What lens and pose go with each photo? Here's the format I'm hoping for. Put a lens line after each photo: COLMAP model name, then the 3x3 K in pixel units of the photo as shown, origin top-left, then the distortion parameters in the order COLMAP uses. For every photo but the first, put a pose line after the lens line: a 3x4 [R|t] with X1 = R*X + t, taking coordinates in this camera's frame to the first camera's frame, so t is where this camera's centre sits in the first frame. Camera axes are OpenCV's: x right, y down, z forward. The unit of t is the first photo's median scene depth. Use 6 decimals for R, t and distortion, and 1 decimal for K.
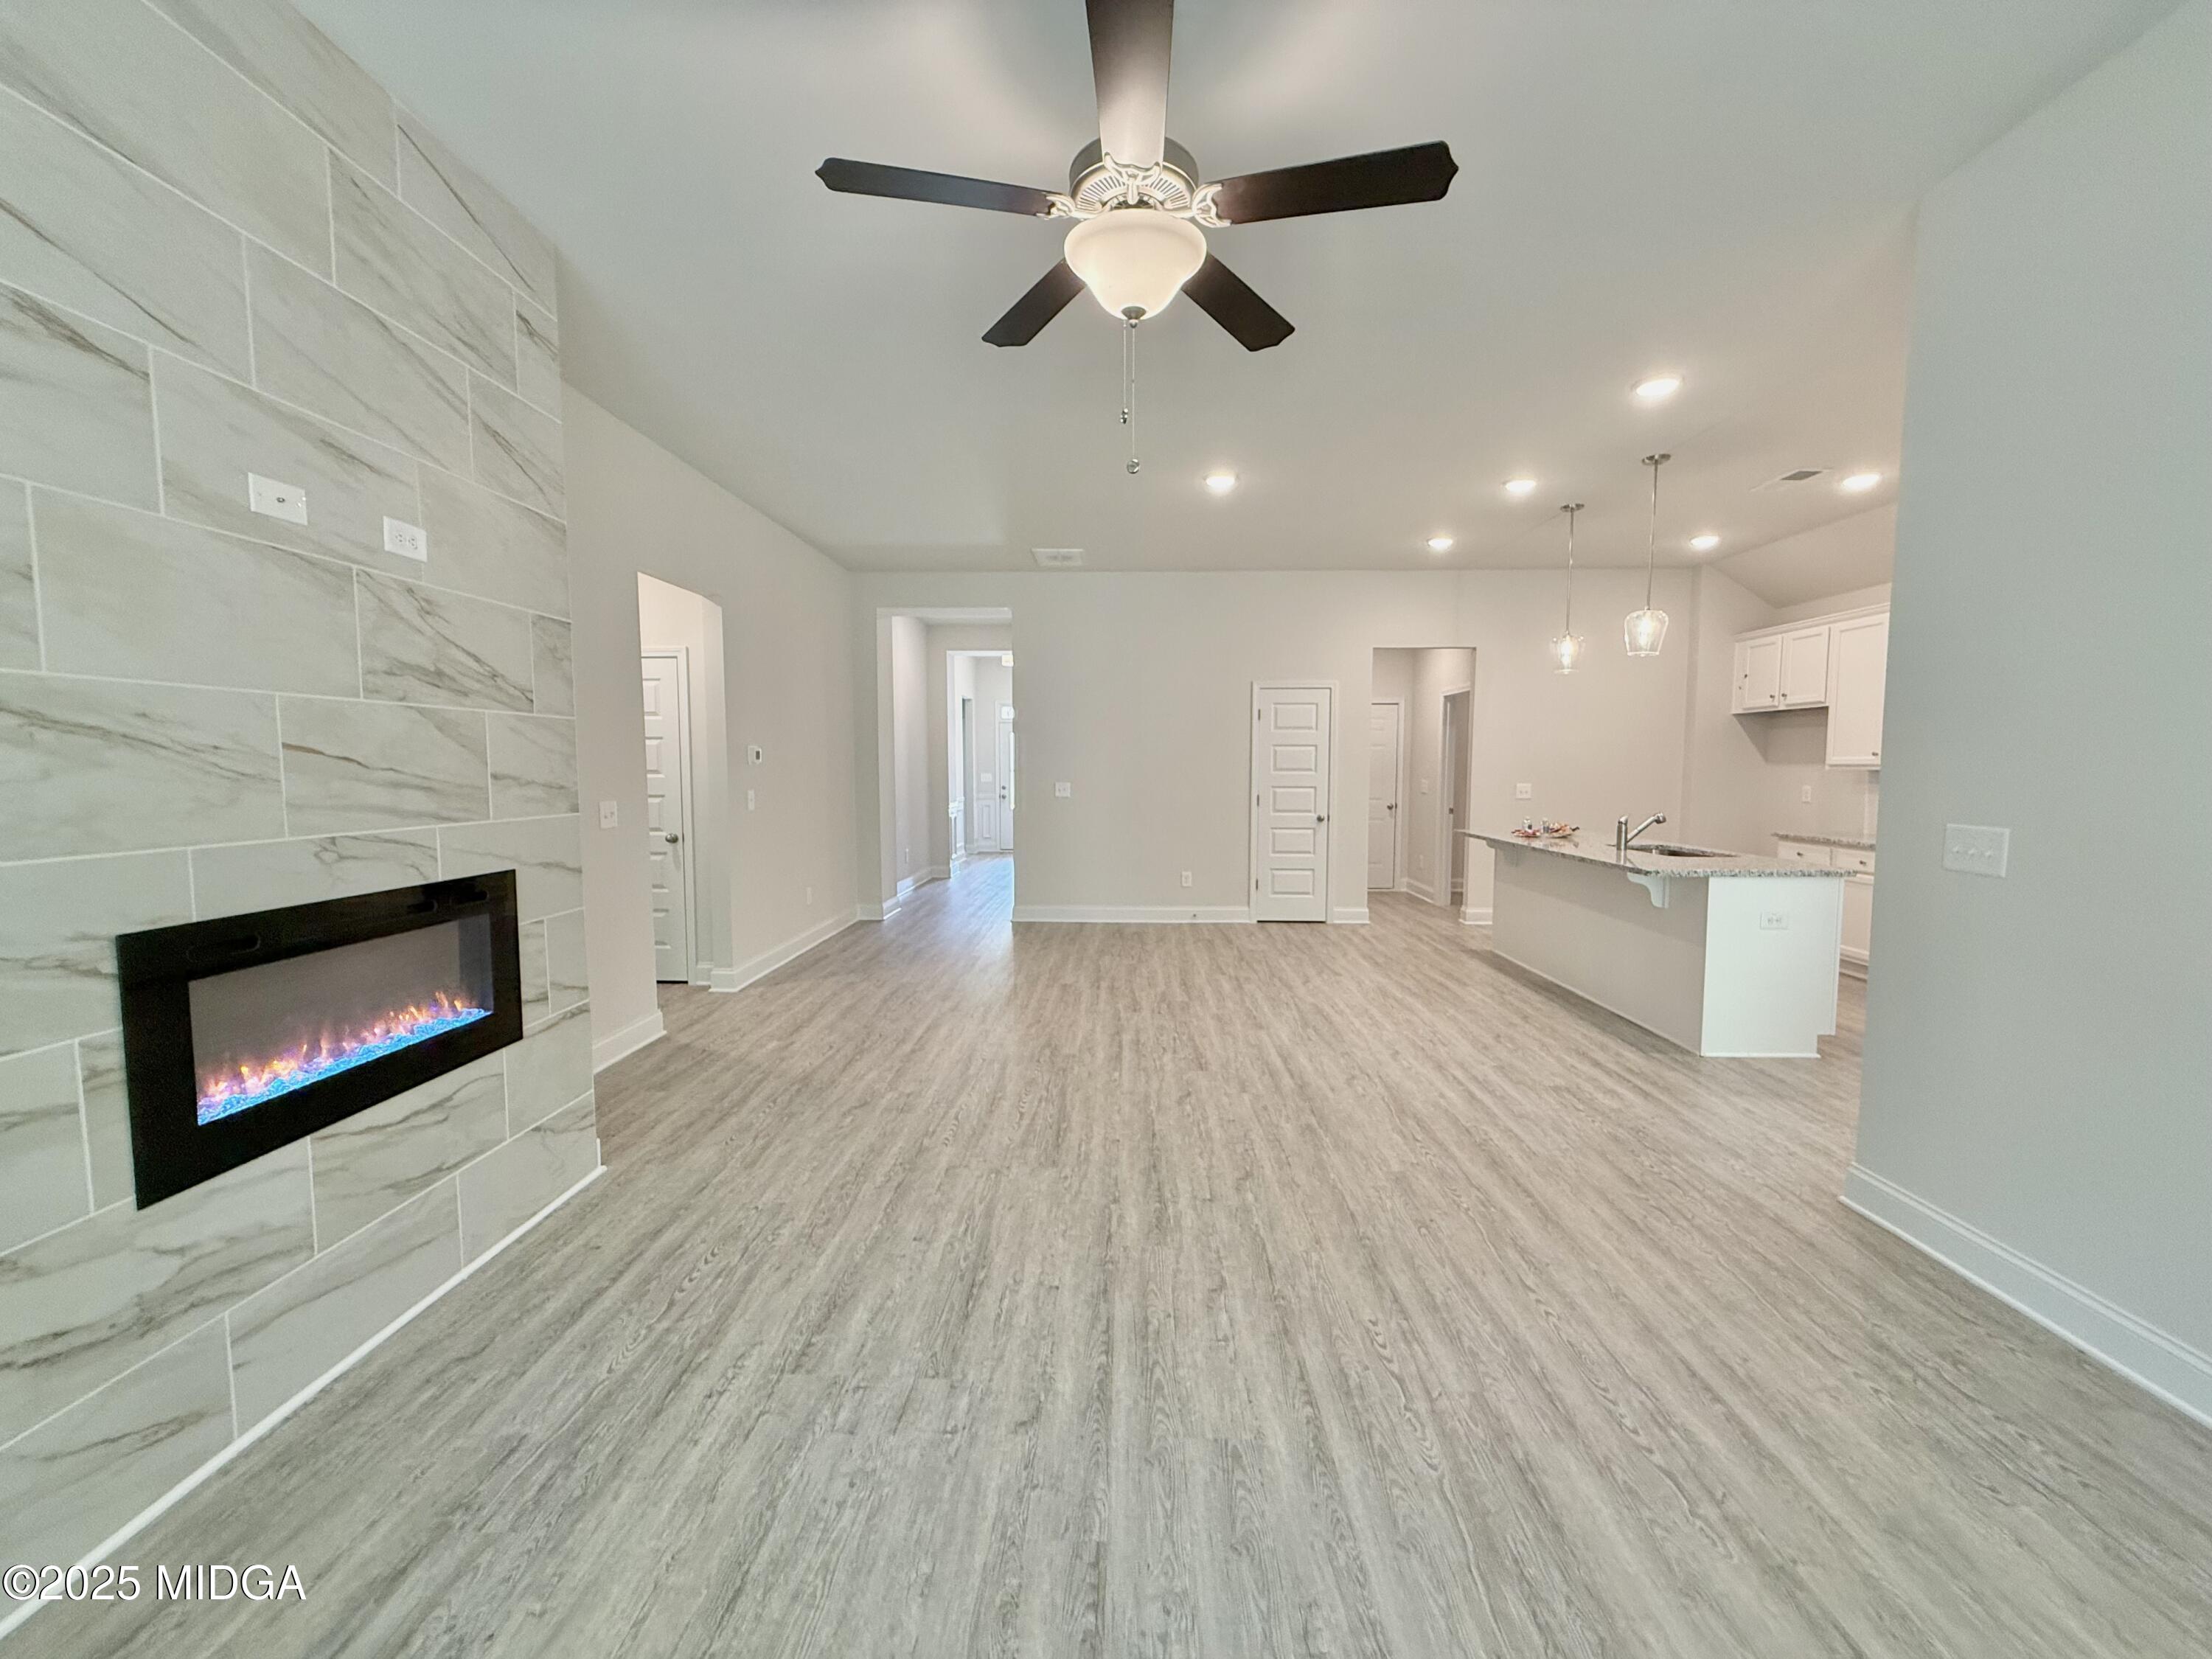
lens RADIAL K [[876.8, 0, 1101.9], [0, 876.8, 829.5], [0, 0, 1]] dist [-0.000367, 0.000075]
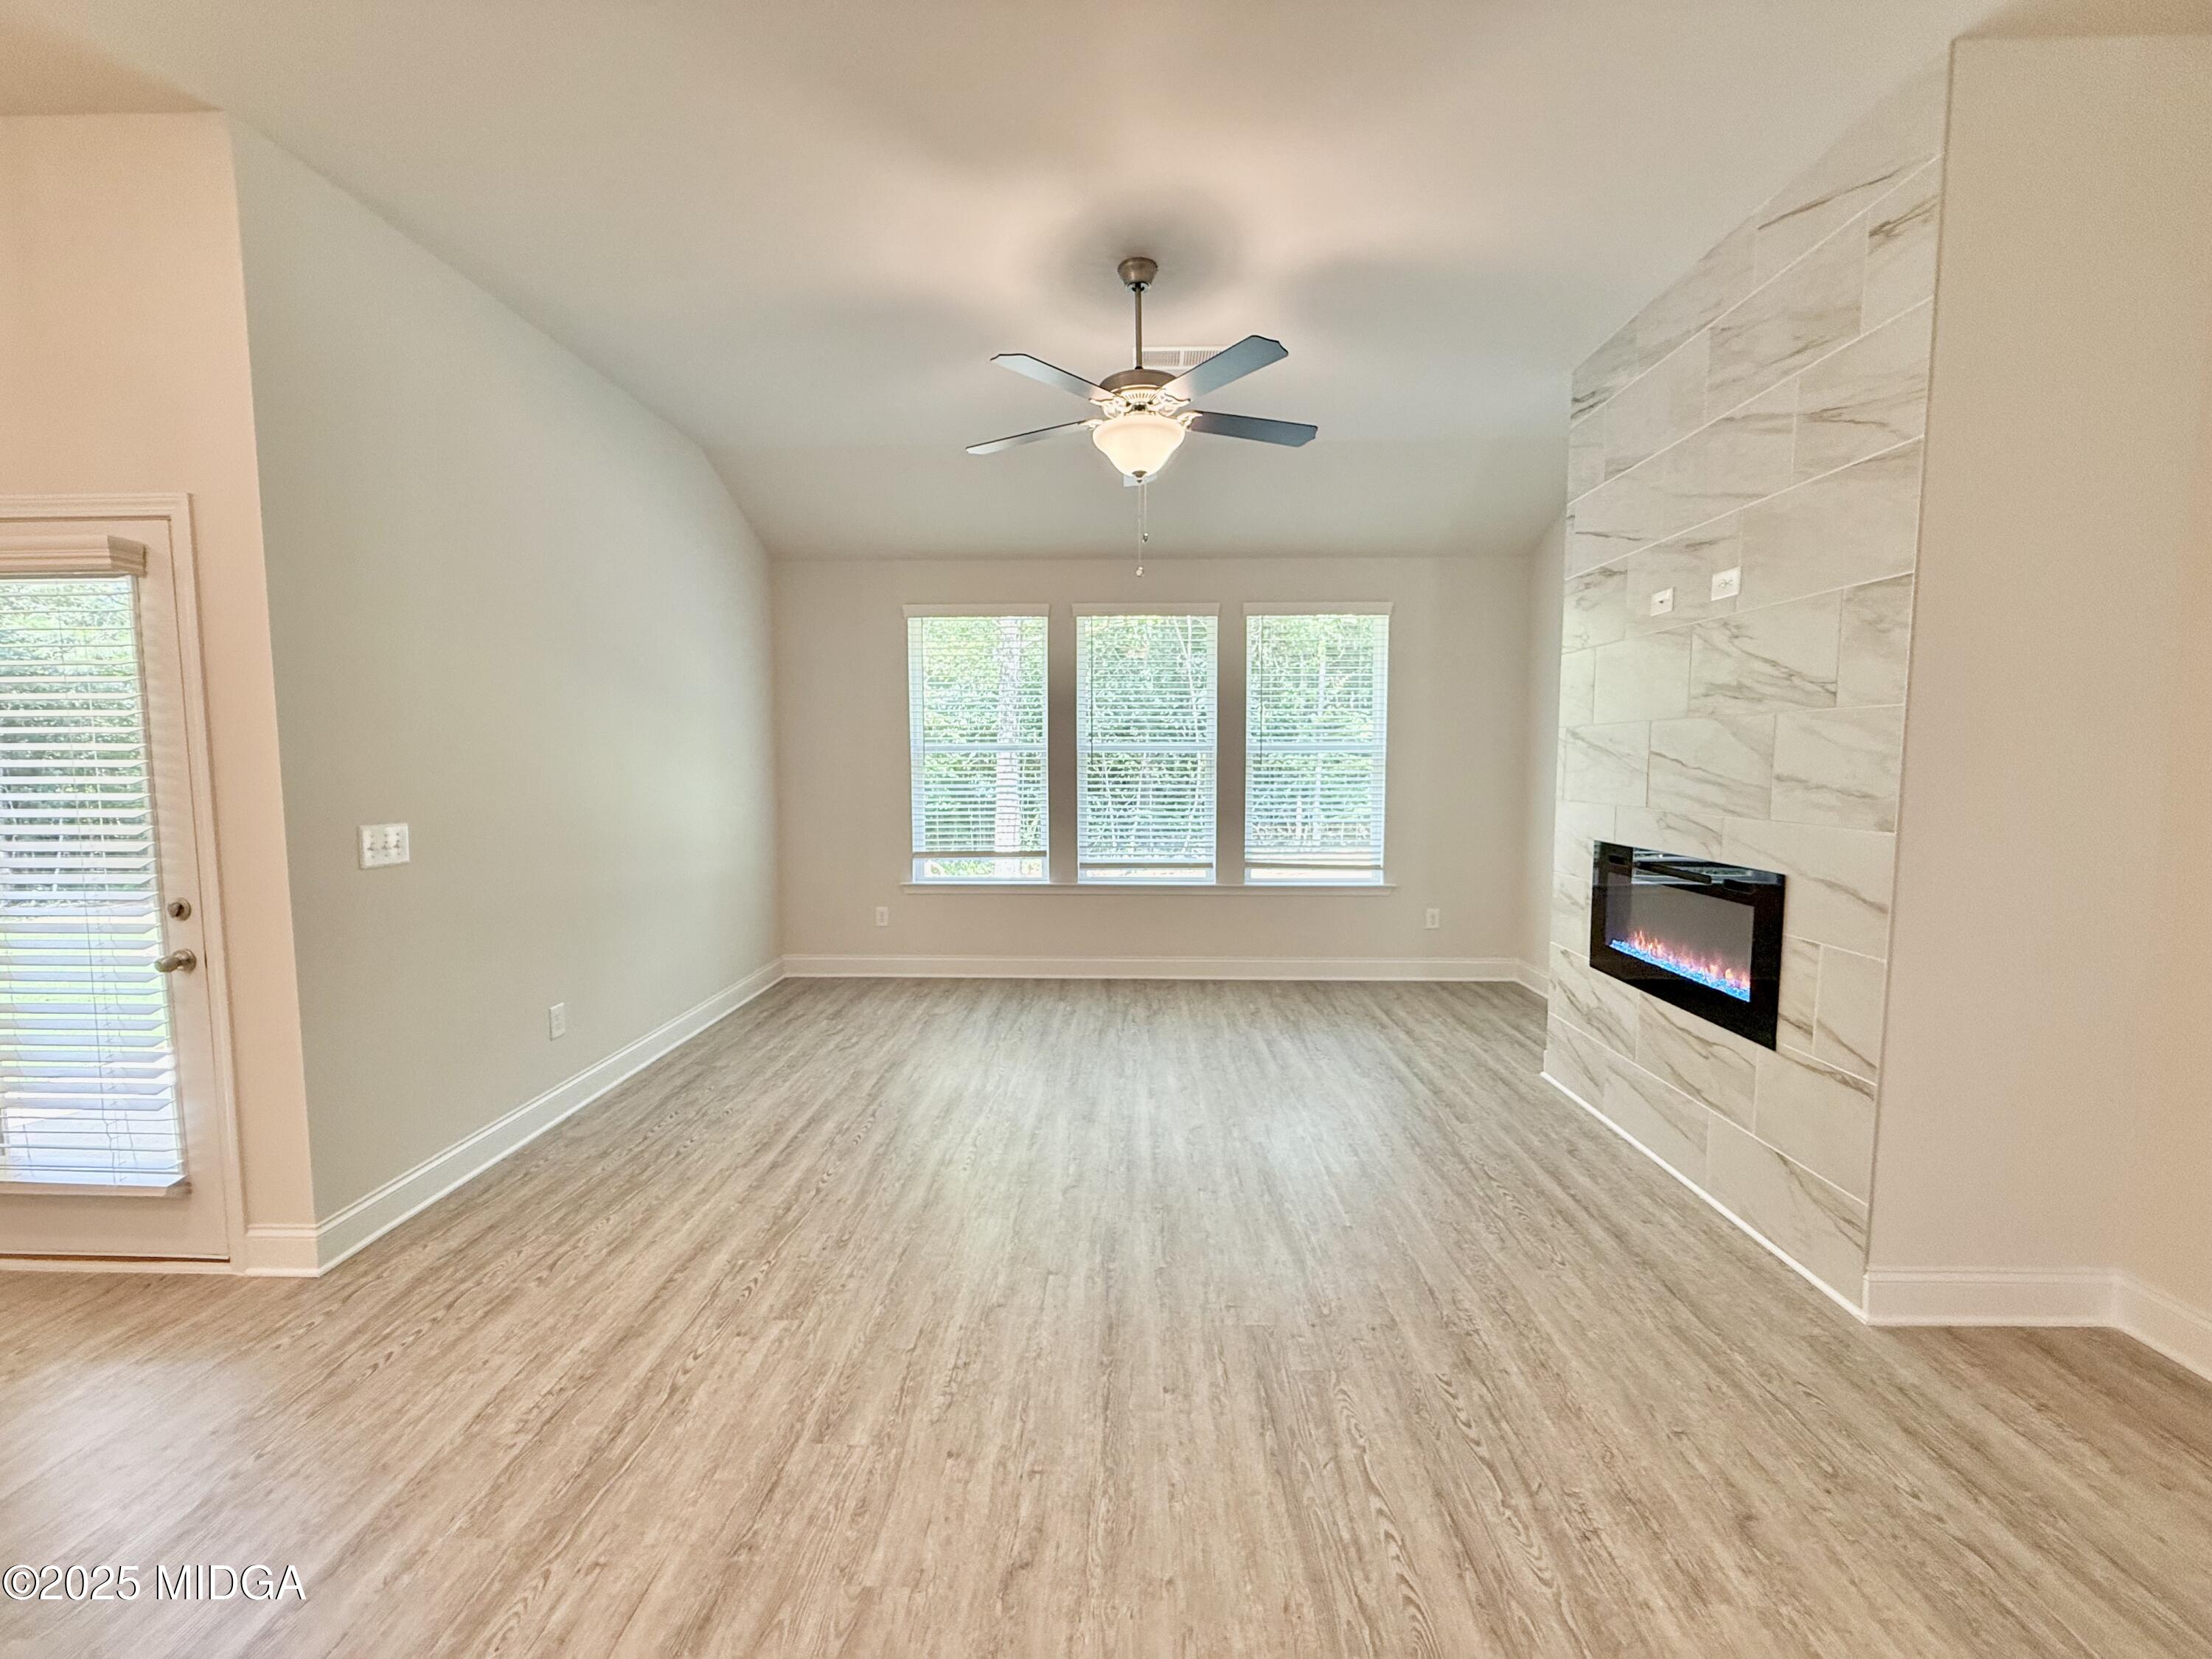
lens RADIAL K [[876.8, 0, 1103.7], [0, 876.8, 827.9], [0, 0, 1]] dist [-0.000367, 0.000075]
pose [[-0.999987, 0.002809, -0.004200, 0.081294], [0.002129, 0.988088, 0.153873, -0.158021], [0.004582, 0.153862, -0.988082, 1.974654]]
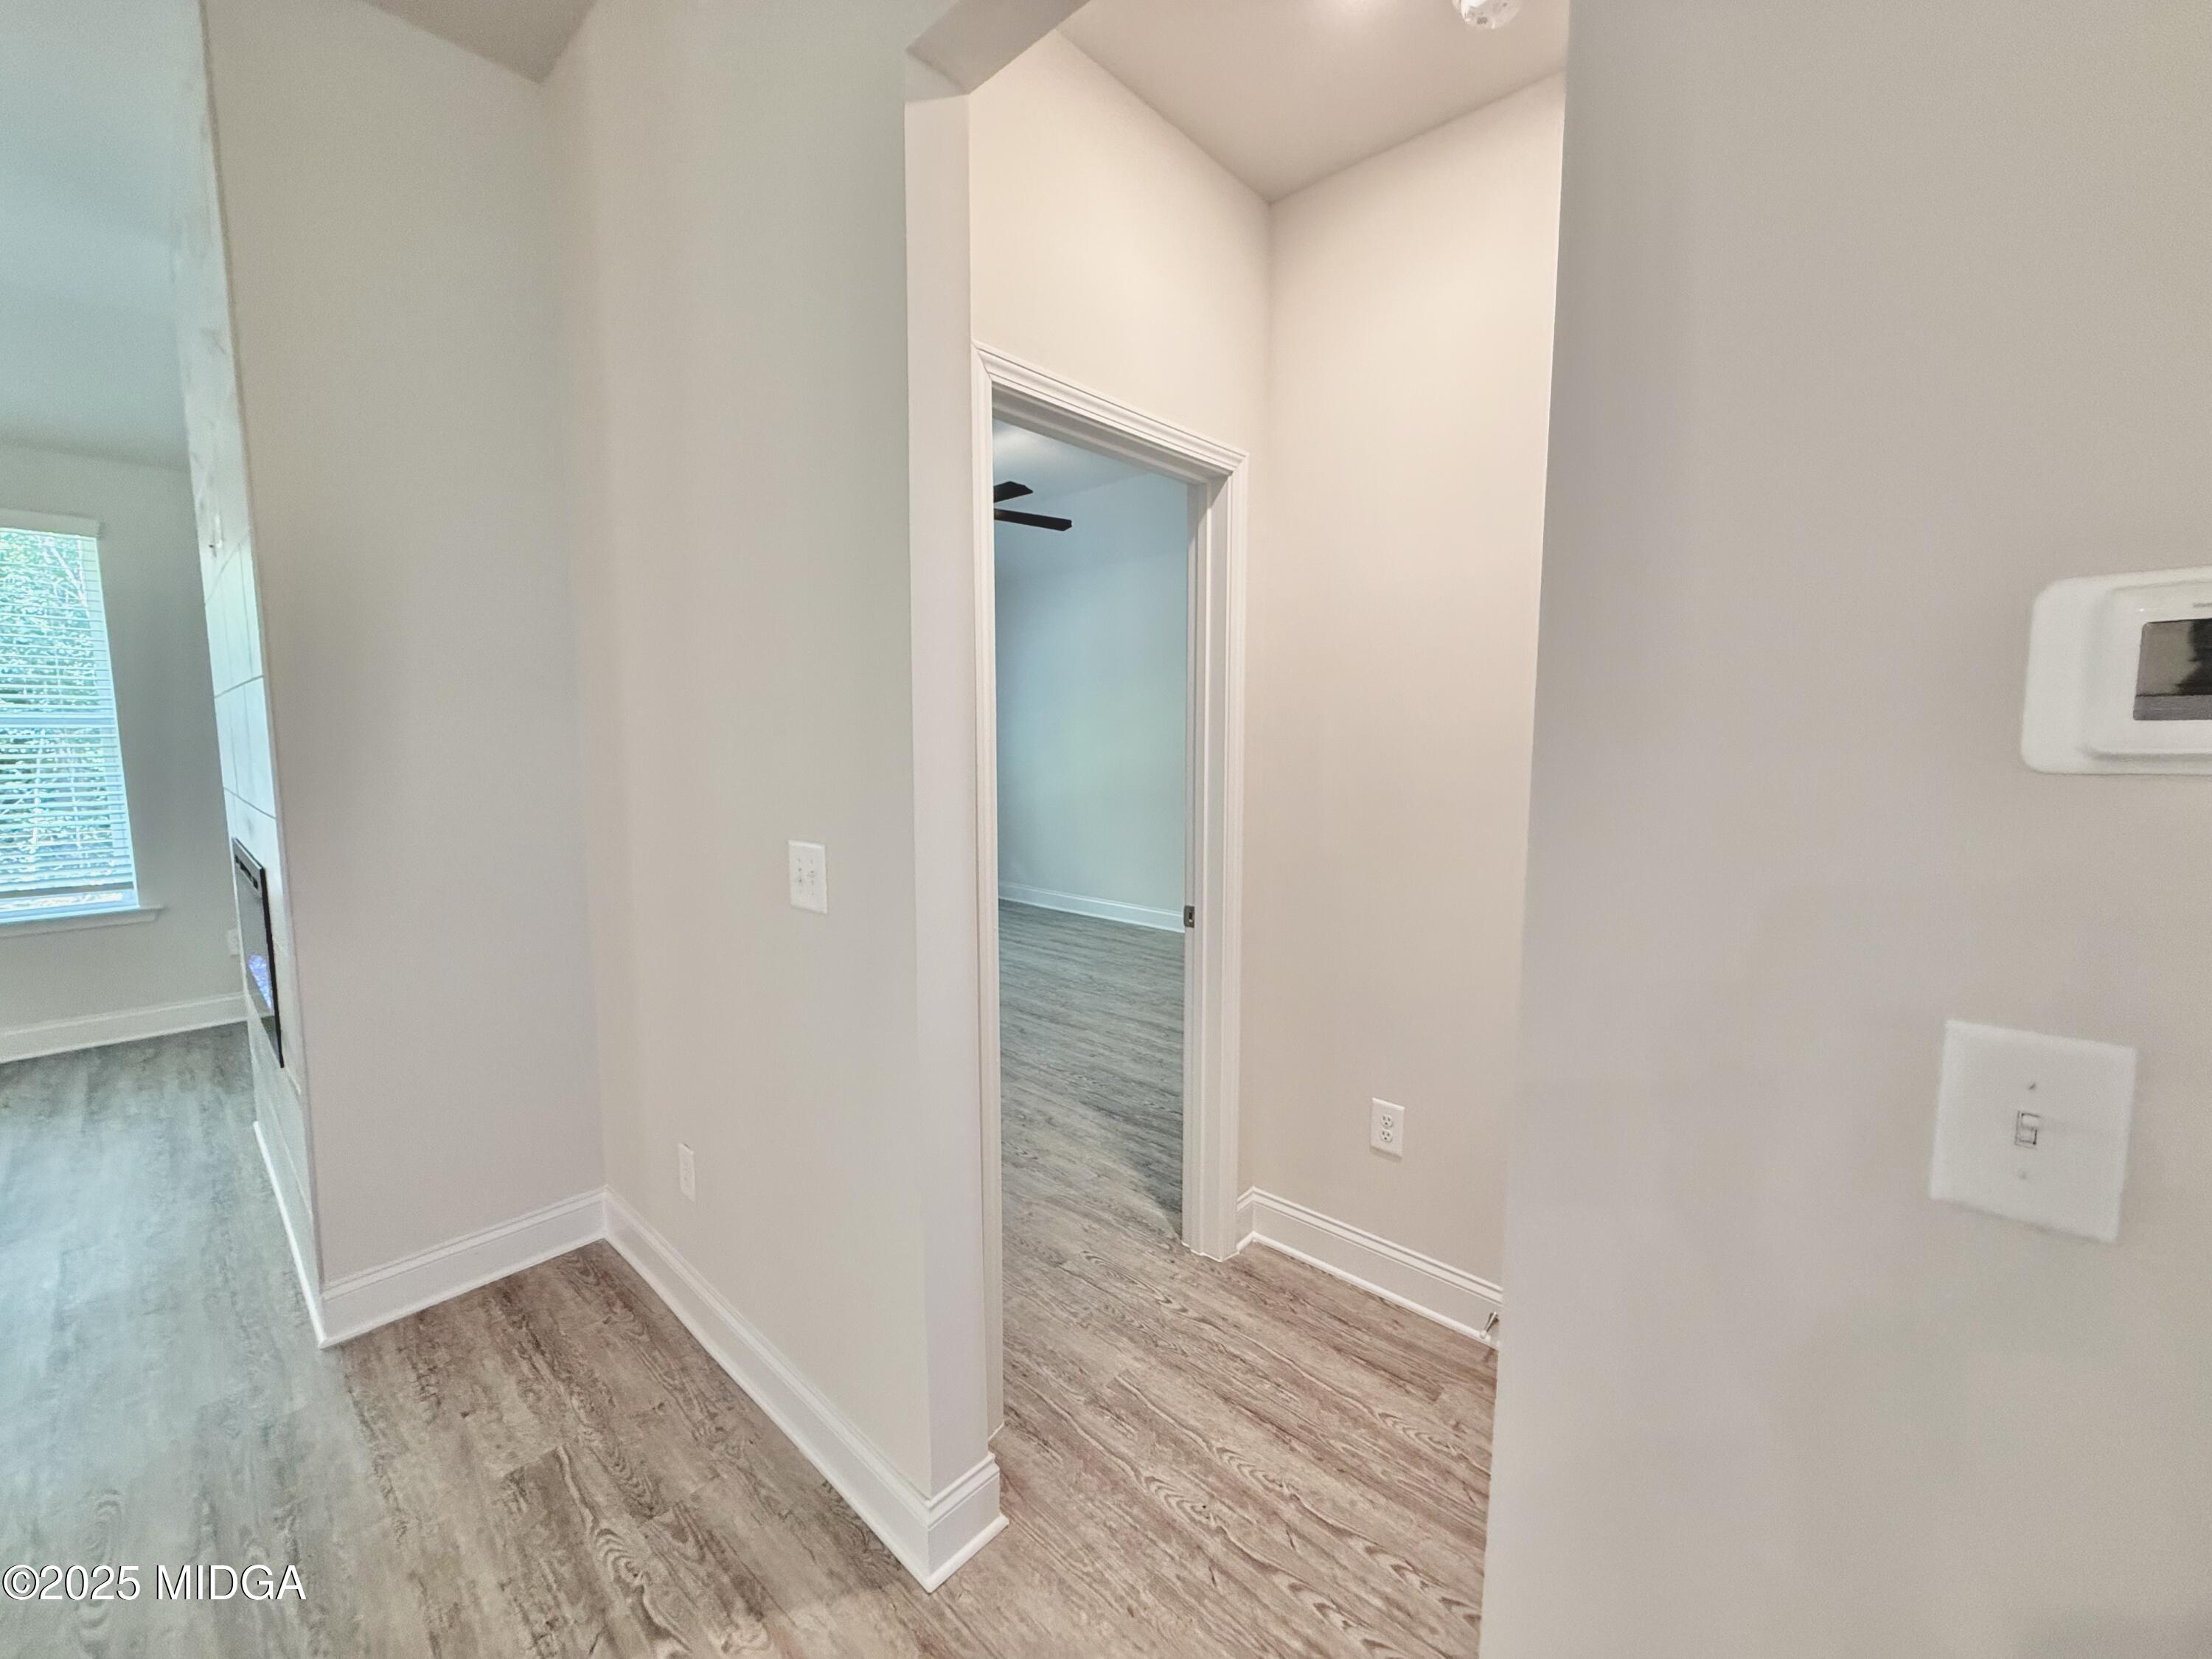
lens RADIAL K [[876.8, 0, 1113.1], [0, 876.8, 819.3], [0, 0, 1]] dist [-0.000367, 0.000075]
pose [[-0.649284, 0.076840, -0.756654, -0.576047], [-0.055688, 0.987409, 0.148059, -0.177122], [0.758504, 0.138269, -0.636830, 2.192876]]
